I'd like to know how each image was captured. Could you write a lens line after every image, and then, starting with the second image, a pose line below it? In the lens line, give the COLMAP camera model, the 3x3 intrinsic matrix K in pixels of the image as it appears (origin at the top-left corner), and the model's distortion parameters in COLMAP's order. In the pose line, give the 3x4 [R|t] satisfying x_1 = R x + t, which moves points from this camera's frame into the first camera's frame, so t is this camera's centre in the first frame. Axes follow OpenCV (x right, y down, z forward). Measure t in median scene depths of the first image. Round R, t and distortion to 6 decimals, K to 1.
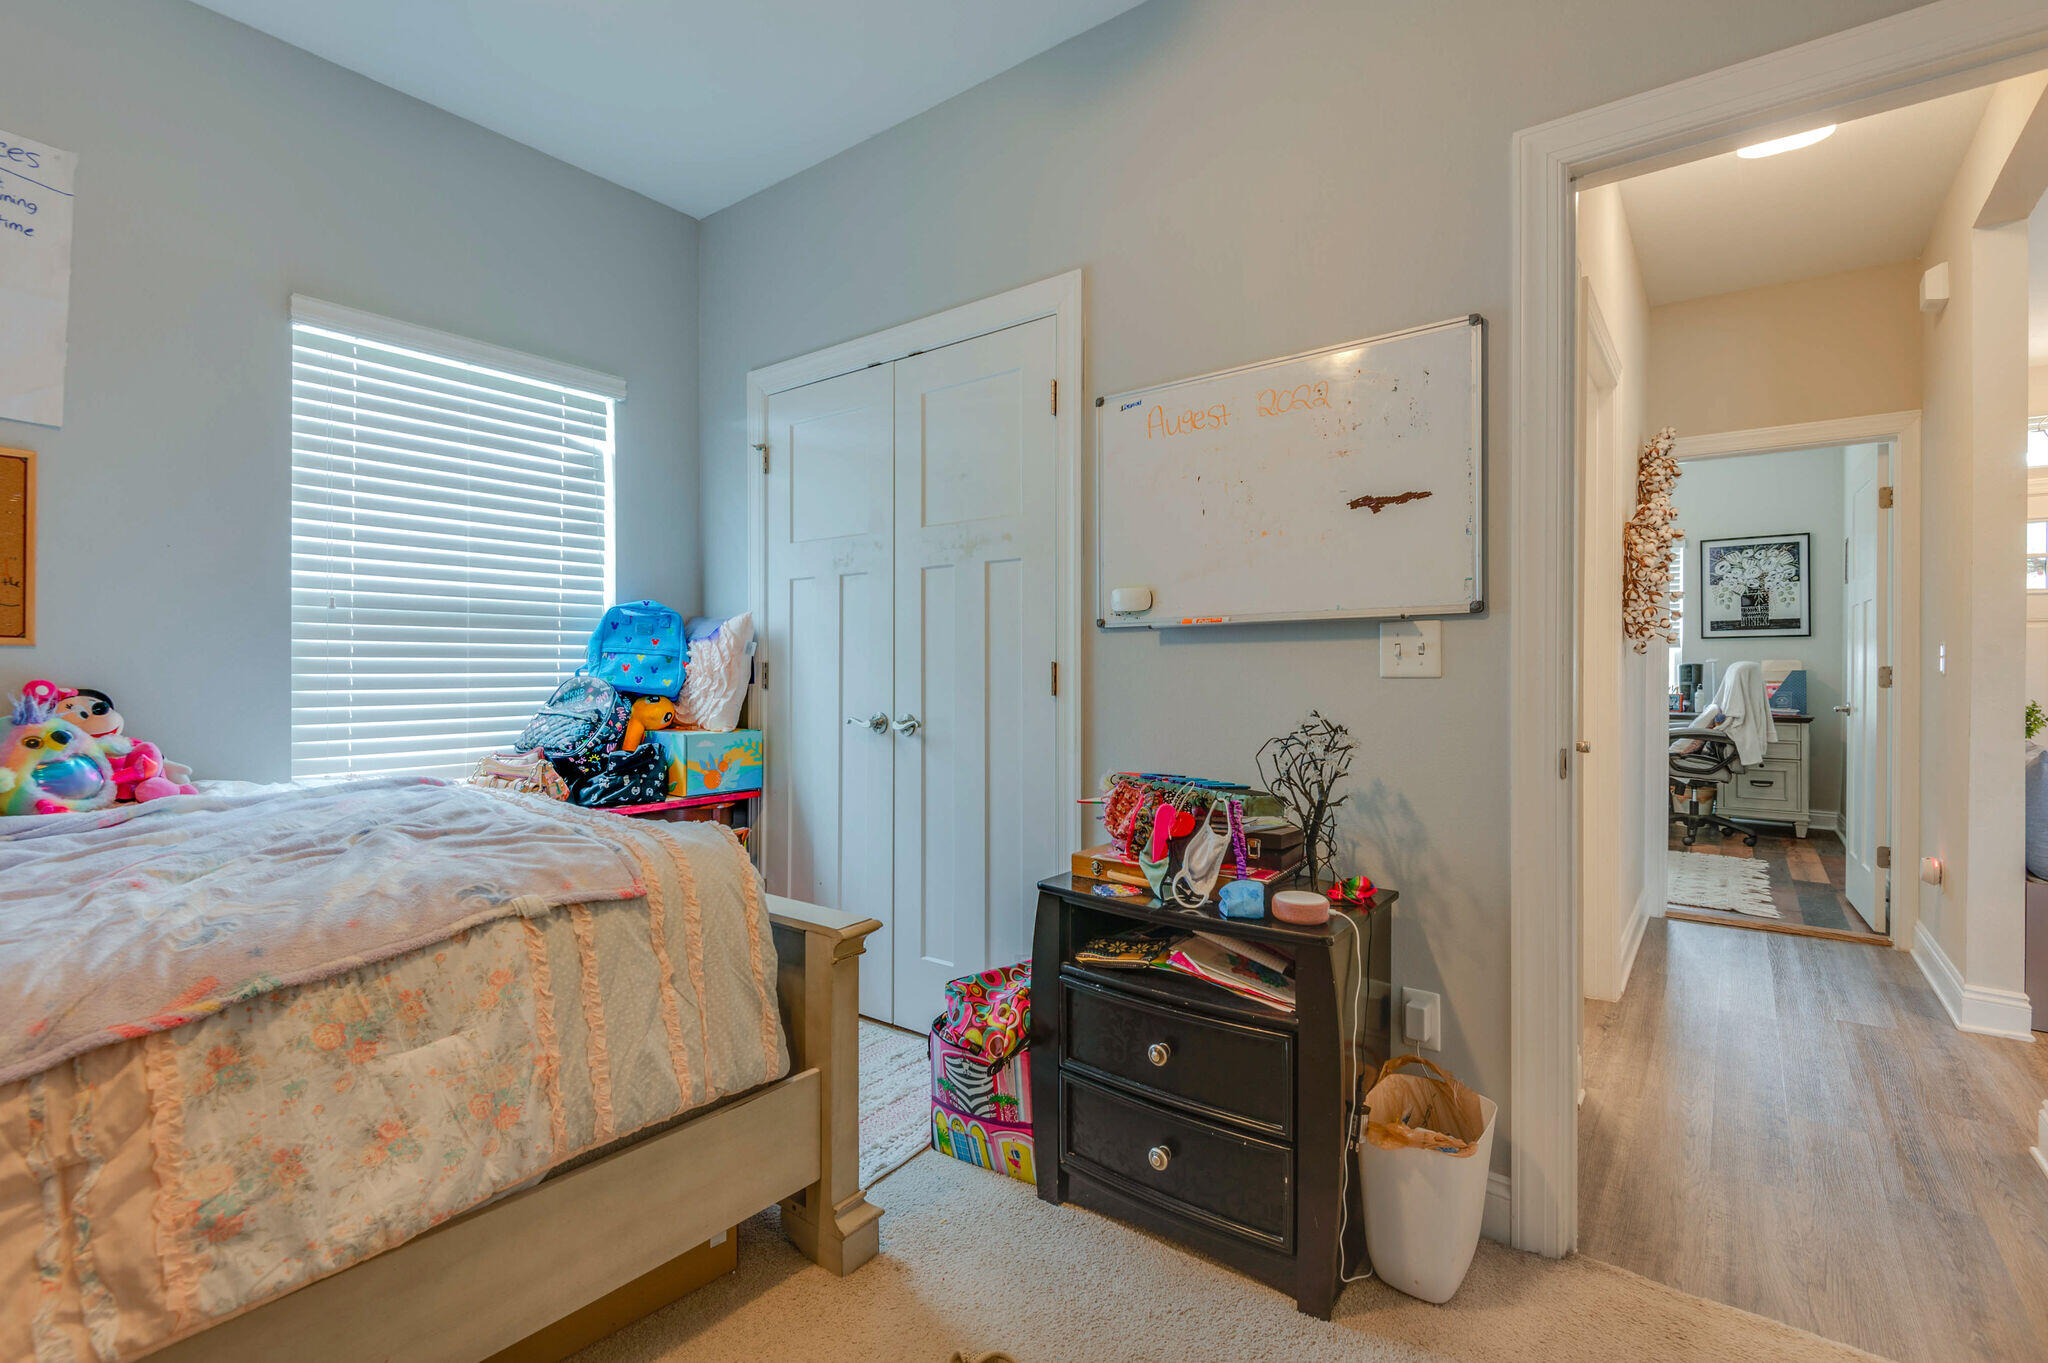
lens RADIAL K [[938.4, 0, 1029.7], [0, 938.4, 668.4], [0, 0, 1]] dist [0.021188, -0.012148]
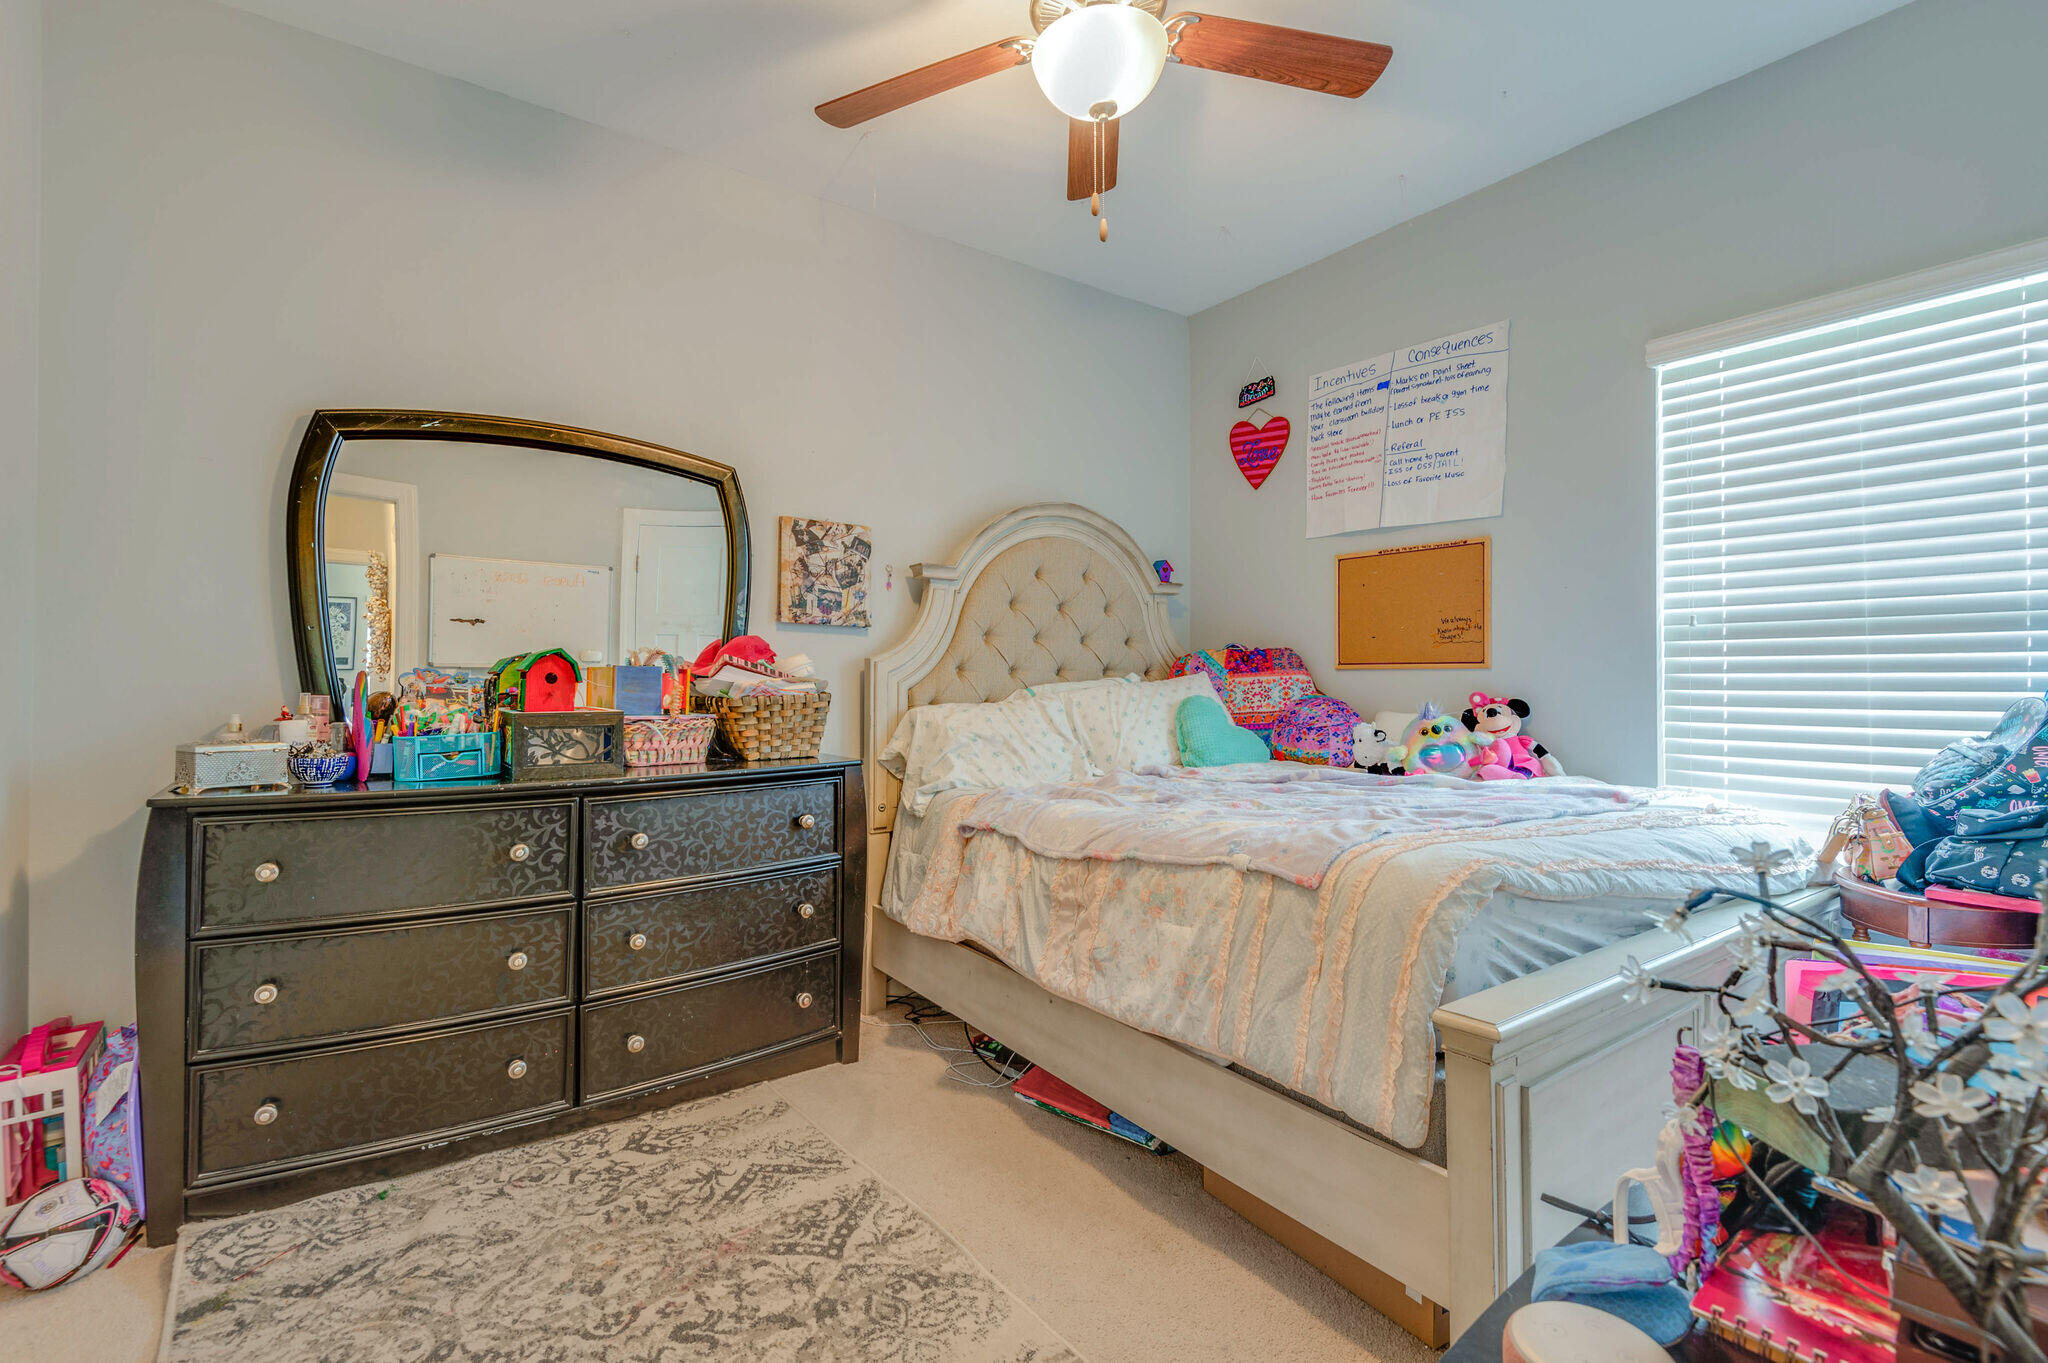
lens RADIAL K [[938.4, 0, 1026.7], [0, 938.4, 678.6], [0, 0, 1]] dist [0.021188, -0.012148]
pose [[-0.294289, -0.004799, -0.955704, 0.470264], [-0.004712, 0.999983, -0.003570, 0.000276], [0.955705, 0.003453, -0.294307, 0.628611]]
